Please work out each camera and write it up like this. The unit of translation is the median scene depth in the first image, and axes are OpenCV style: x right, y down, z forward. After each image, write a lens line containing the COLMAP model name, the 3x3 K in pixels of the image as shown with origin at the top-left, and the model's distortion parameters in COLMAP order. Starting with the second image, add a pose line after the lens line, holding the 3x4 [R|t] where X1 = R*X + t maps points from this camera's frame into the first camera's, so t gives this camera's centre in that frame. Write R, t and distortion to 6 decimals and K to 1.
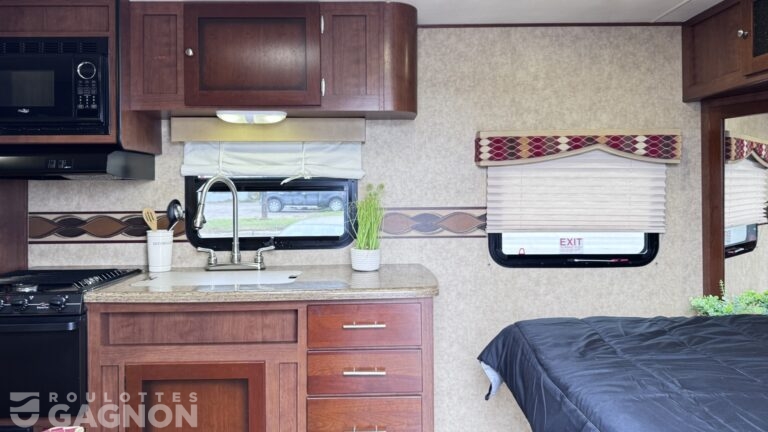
lens RADIAL K [[545.8, 0, 384.5], [0, 545.8, 189.9], [0, 0, 1]] dist [0.135077, -0.246429]
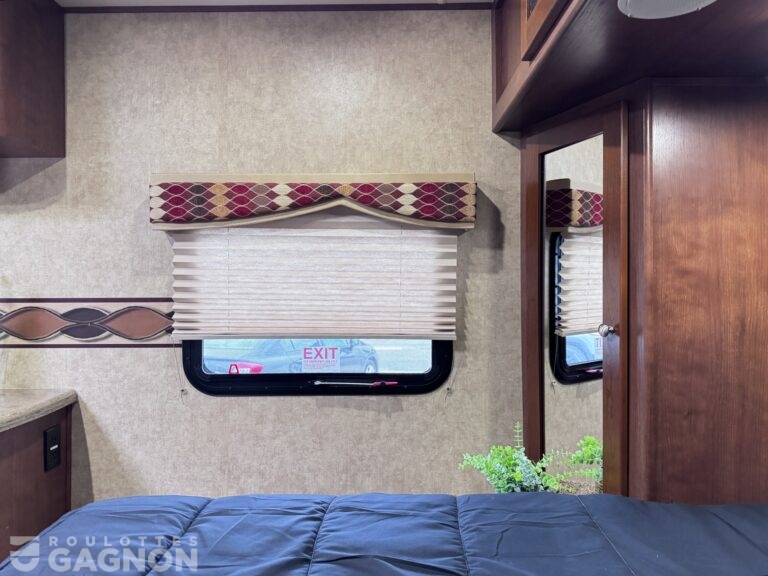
lens RADIAL K [[575.7, 0, 384.0], [0, 575.7, 288.0], [0, 0, 1]] dist [0.105466, -0.170120]
pose [[0.999593, 0.005826, -0.027929, 0.441381], [-0.005812, 0.999983, 0.000573, 0.017921], [0.027932, -0.000410, 0.999610, 0.346686]]
